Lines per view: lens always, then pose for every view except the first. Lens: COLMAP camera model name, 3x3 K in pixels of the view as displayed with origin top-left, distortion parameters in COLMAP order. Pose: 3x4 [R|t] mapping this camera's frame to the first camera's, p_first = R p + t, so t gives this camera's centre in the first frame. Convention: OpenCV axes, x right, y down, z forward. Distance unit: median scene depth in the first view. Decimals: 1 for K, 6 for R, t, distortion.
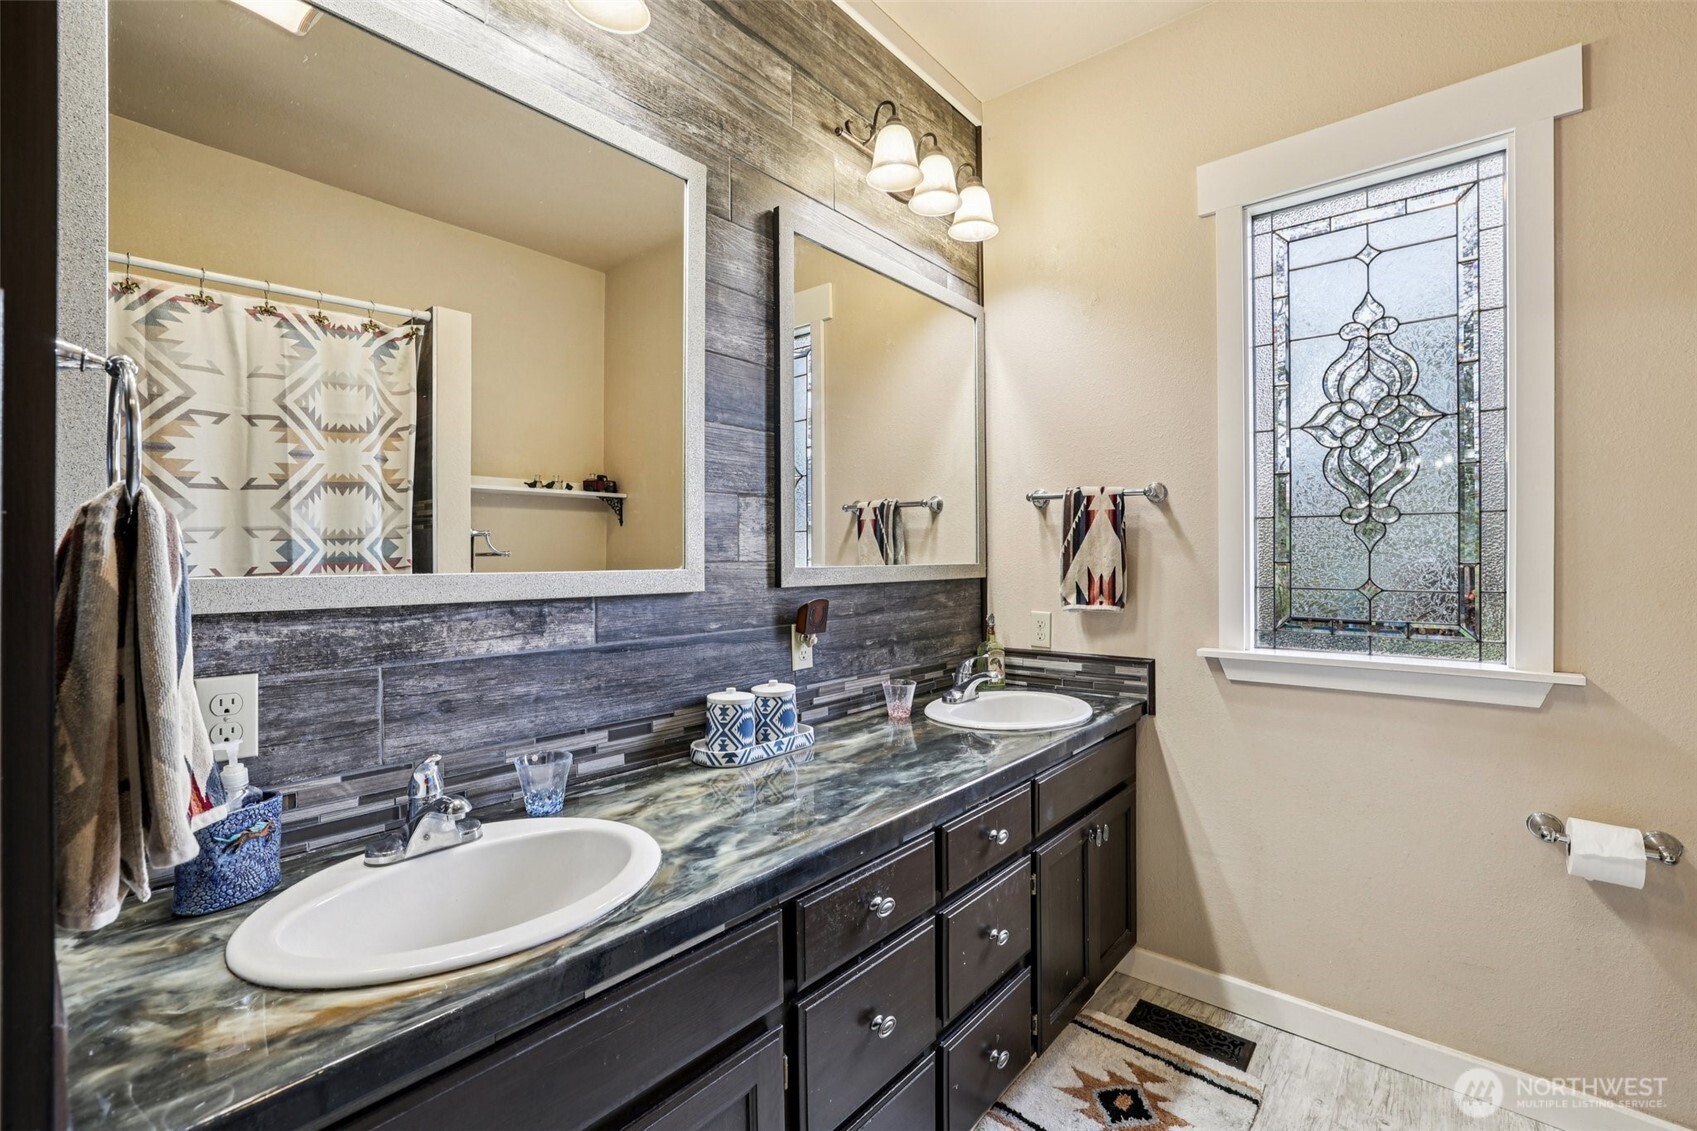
lens RADIAL K [[733.6, 0, 850.6], [0, 733.6, 559.4], [0, 0, 1]] dist [-0.049261, 0.019317]
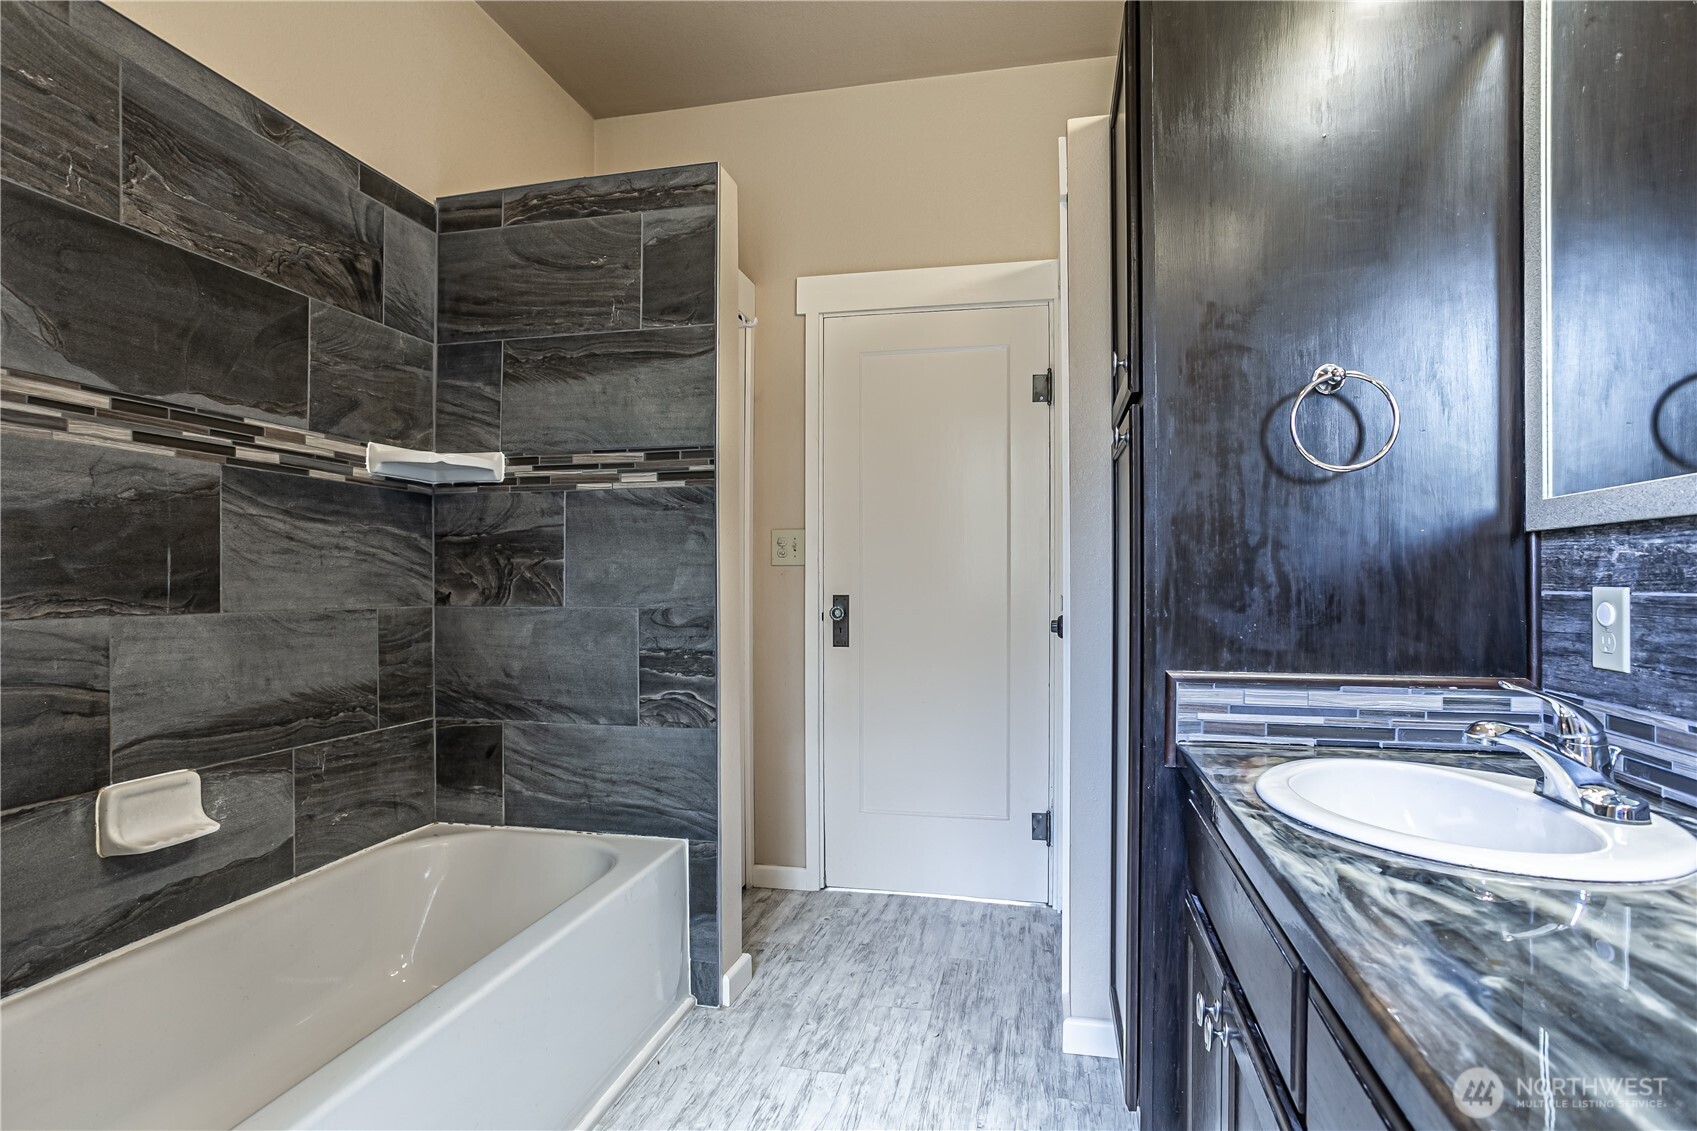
lens RADIAL K [[839.2, 0, 848.5], [0, 839.2, 565.5], [0, 0, 1]] dist [0.000096, 0.000079]
pose [[-0.894409, -0.006752, -0.447199, 0.584676], [-0.001714, 0.999930, -0.011669, 0.136489], [0.447247, -0.009670, -0.894358, 1.453079]]
